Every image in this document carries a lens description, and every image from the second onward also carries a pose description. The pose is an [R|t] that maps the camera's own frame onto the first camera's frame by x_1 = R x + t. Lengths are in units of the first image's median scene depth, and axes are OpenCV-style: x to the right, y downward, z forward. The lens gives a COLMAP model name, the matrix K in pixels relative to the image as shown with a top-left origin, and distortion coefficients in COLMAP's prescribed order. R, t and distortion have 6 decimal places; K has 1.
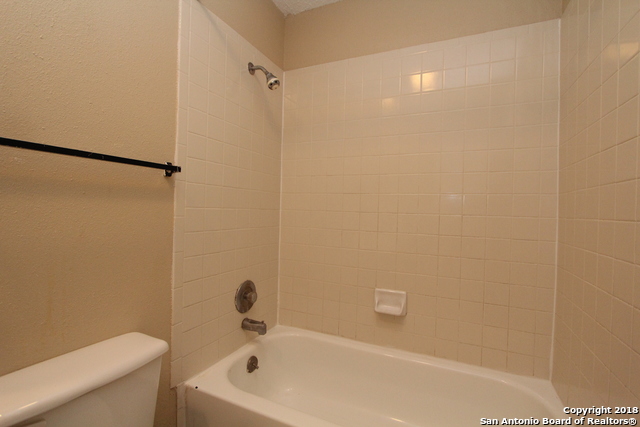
lens RADIAL K [[294.8, 0, 318.7], [0, 294.8, 212.1], [0, 0, 1]] dist [-0.019267, 0.002713]
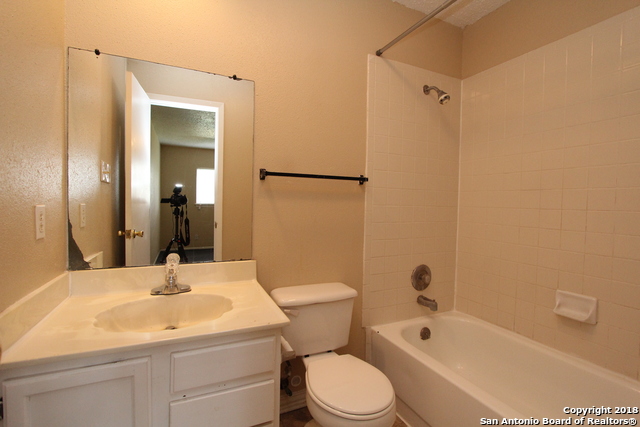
lens RADIAL K [[294.8, 0, 319.7], [0, 294.8, 211.4], [0, 0, 1]] dist [-0.019267, 0.002713]
pose [[0.767719, 0.006993, -0.640748, 0.213846], [-0.002368, 0.999965, 0.008076, 0.002362], [0.640782, -0.004683, 0.767709, -0.214676]]
